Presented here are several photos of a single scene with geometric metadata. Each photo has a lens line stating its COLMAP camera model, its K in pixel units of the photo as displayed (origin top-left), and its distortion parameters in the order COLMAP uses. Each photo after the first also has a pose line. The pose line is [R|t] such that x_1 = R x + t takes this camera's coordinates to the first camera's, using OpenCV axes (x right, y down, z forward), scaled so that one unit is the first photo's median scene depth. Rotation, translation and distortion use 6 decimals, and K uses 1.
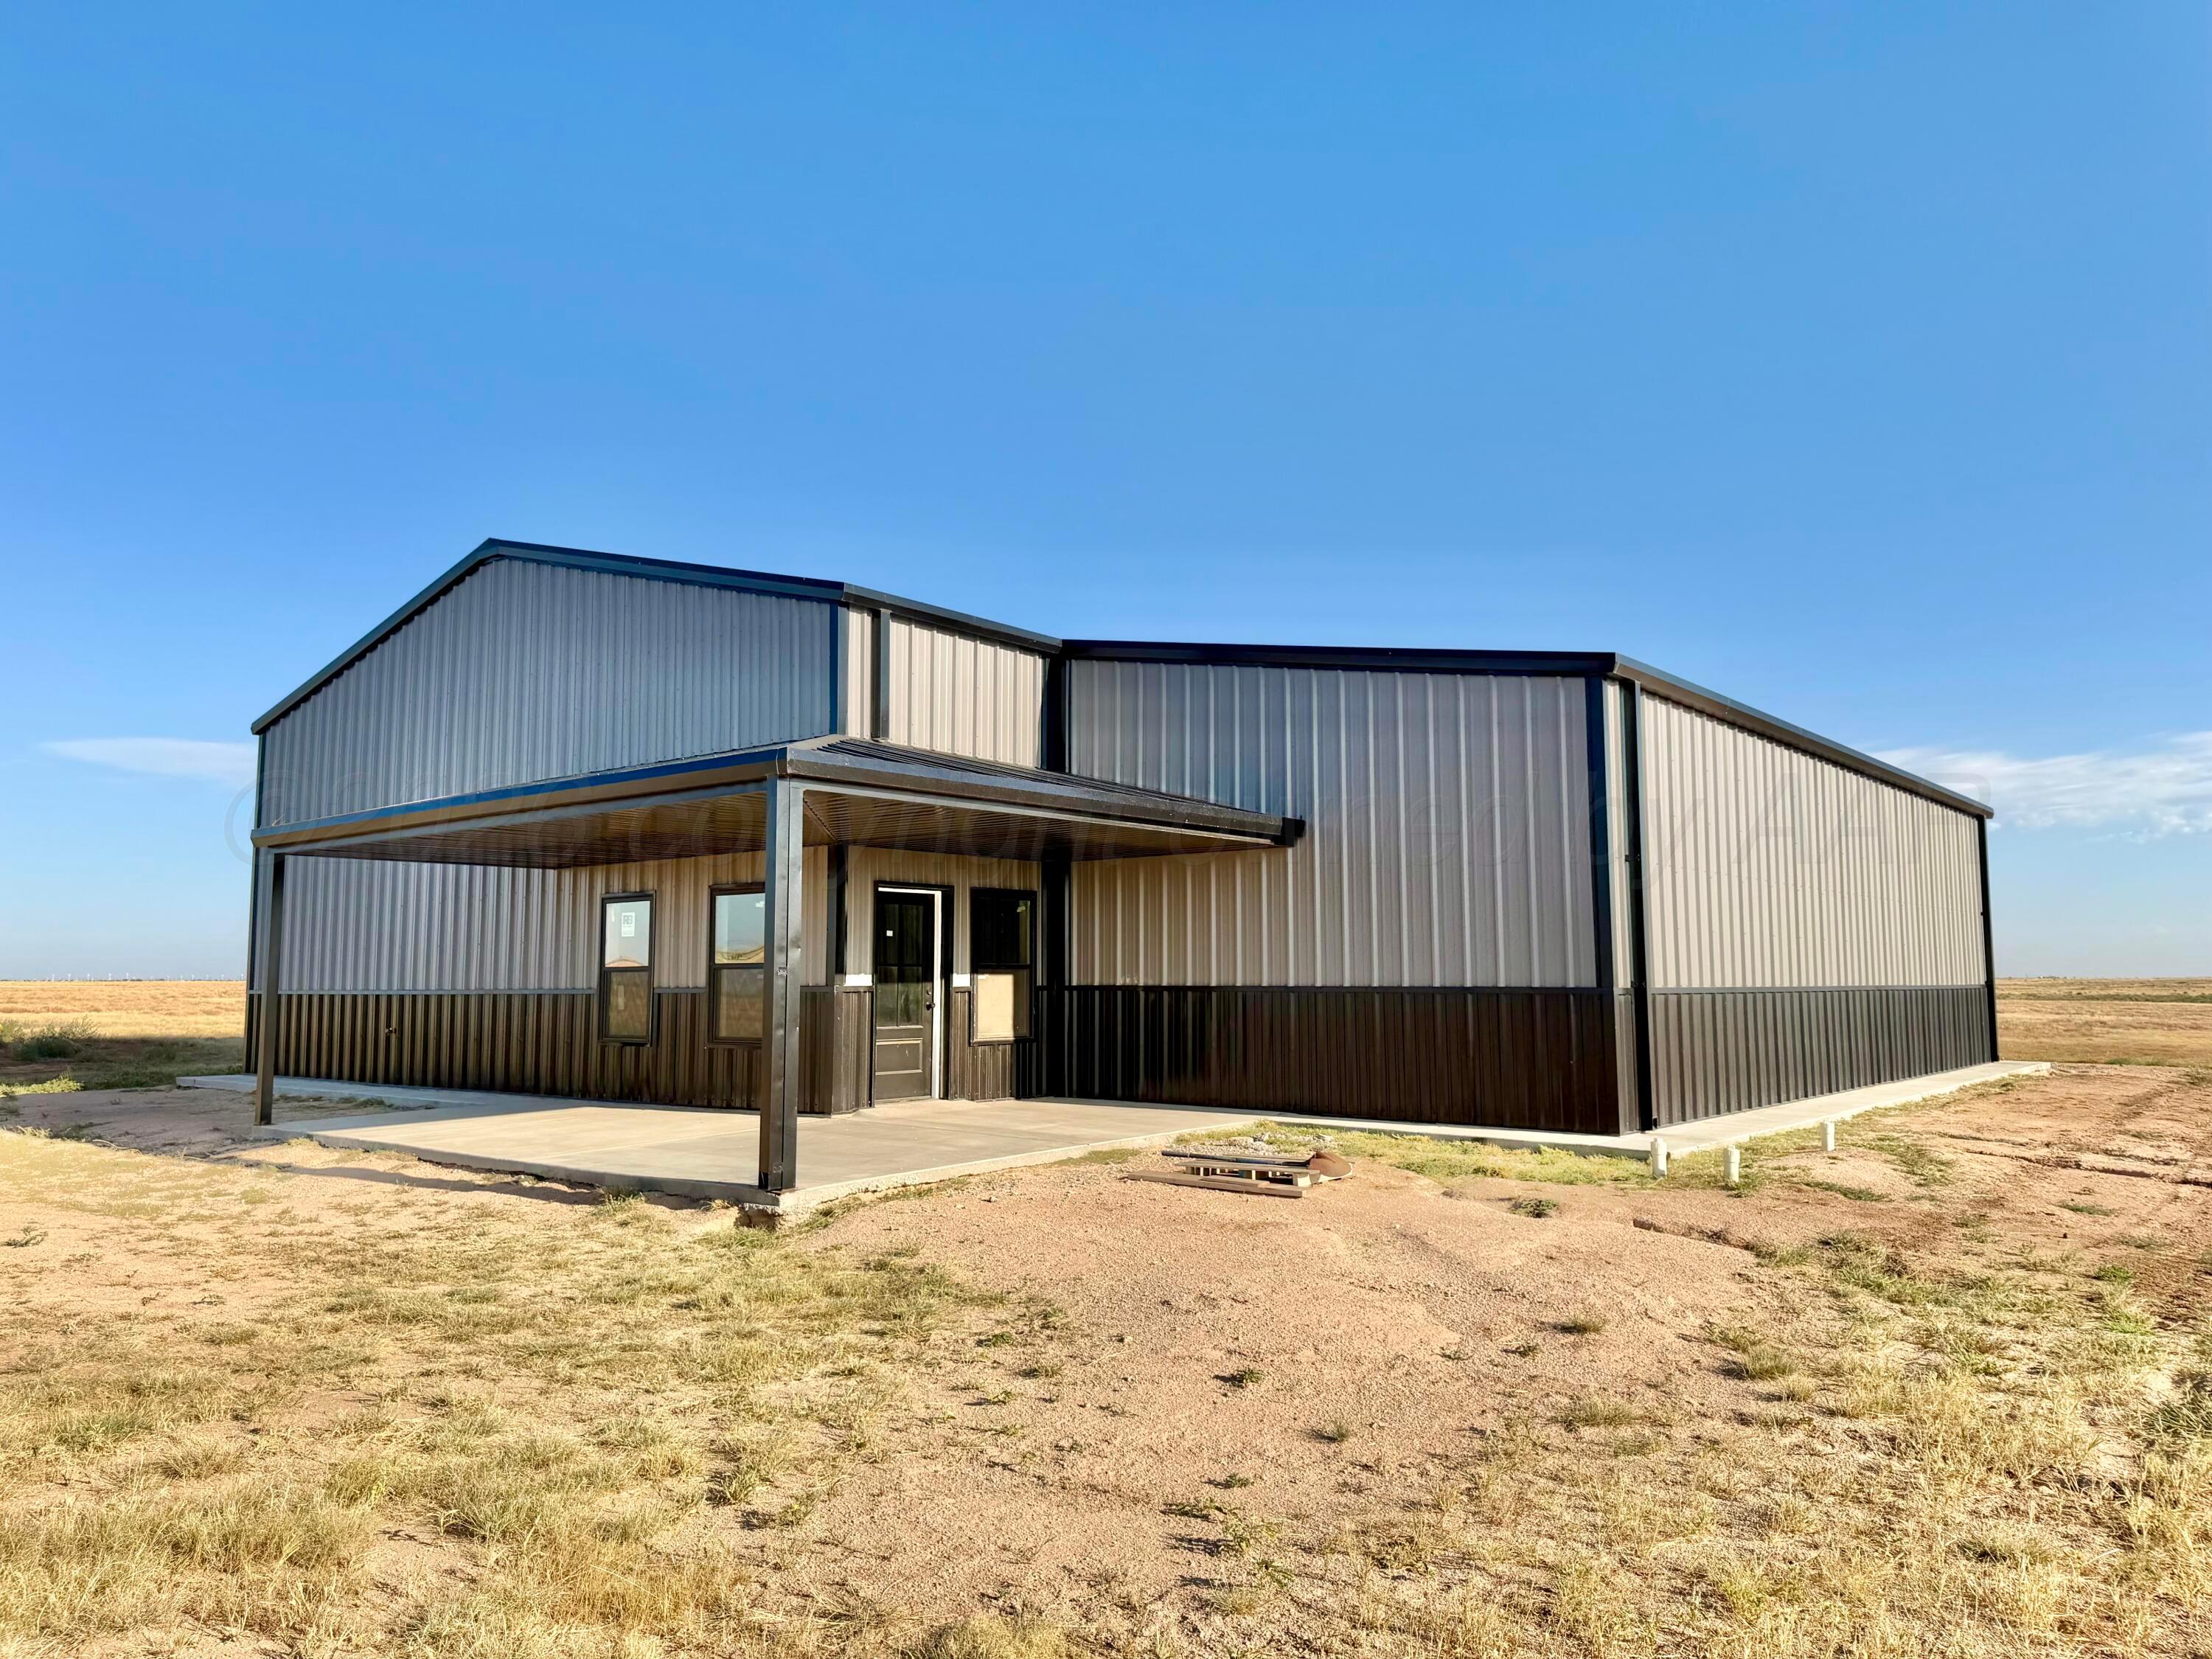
lens RADIAL K [[1532.6, 0, 1106.0], [0, 1532.6, 829.5], [0, 0, 1]] dist [0.047098, -0.000702]
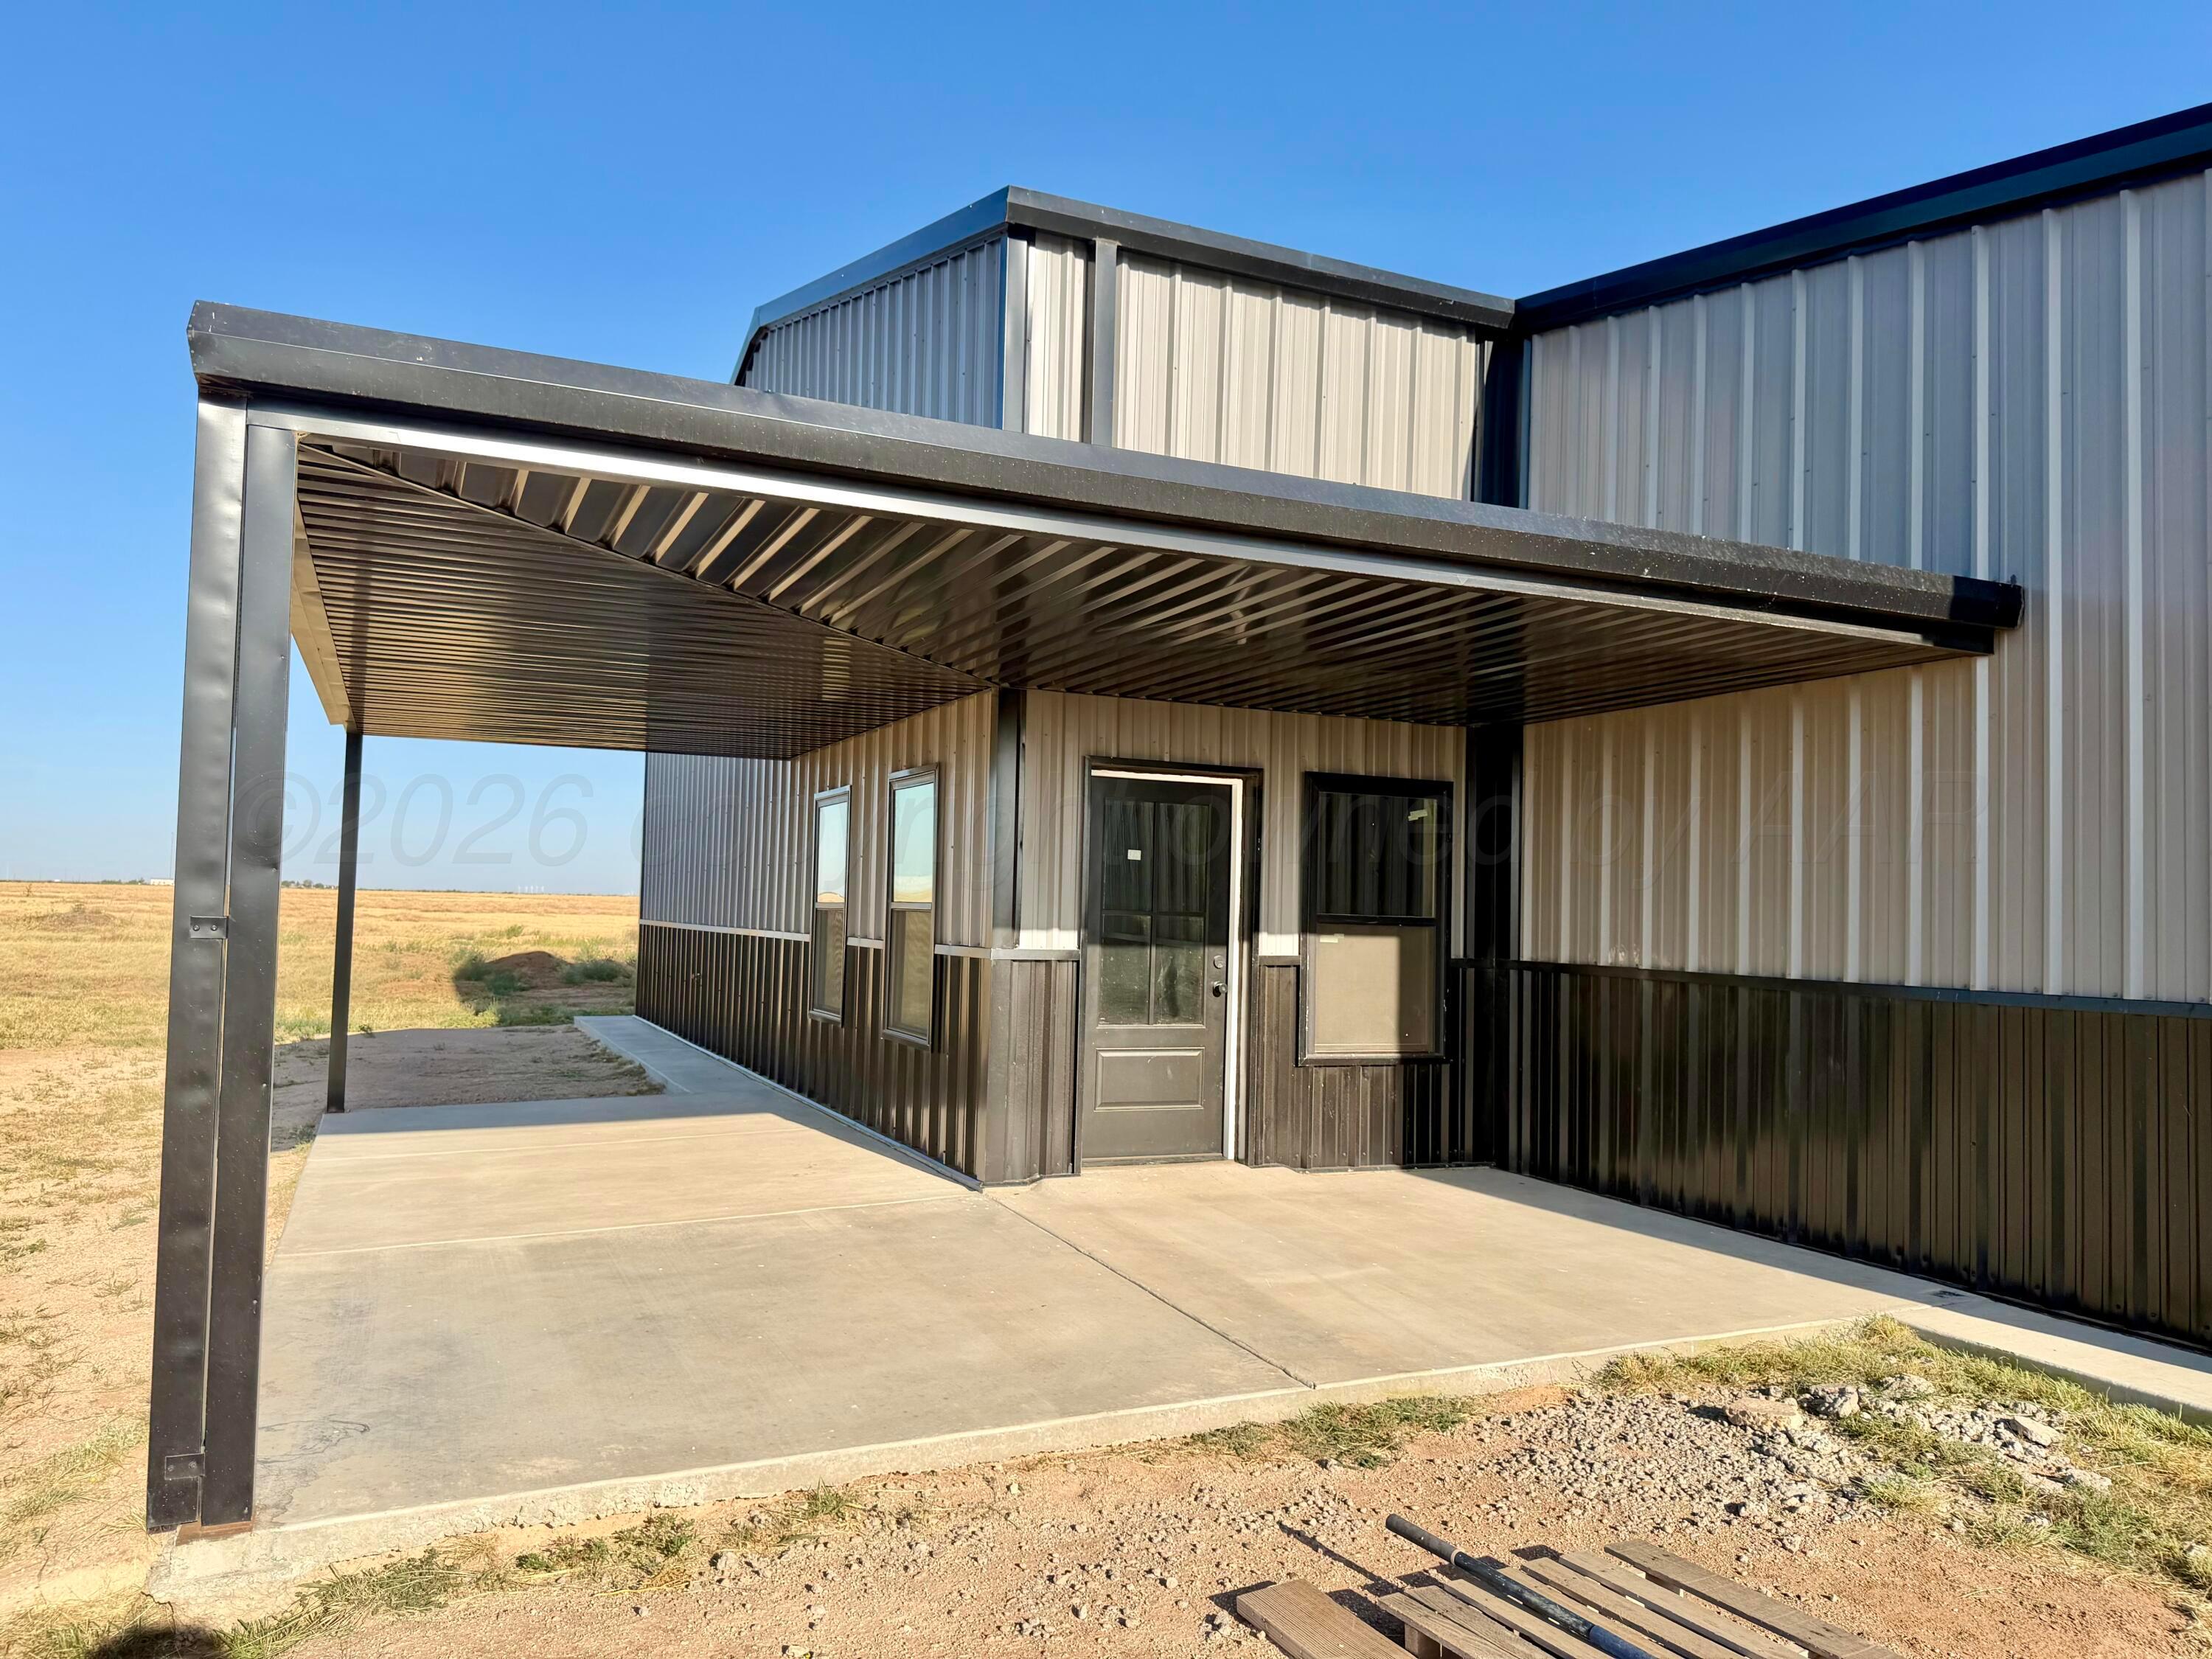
lens RADIAL K [[1532.6, 0, 1106.0], [0, 1532.6, 829.5], [0, 0, 1]] dist [0.047098, -0.000702]
pose [[0.895777, 0.006073, -0.444463, 0.088854], [0.014116, 0.999014, 0.042100, 0.034520], [0.444280, -0.043986, 0.894808, 0.491898]]
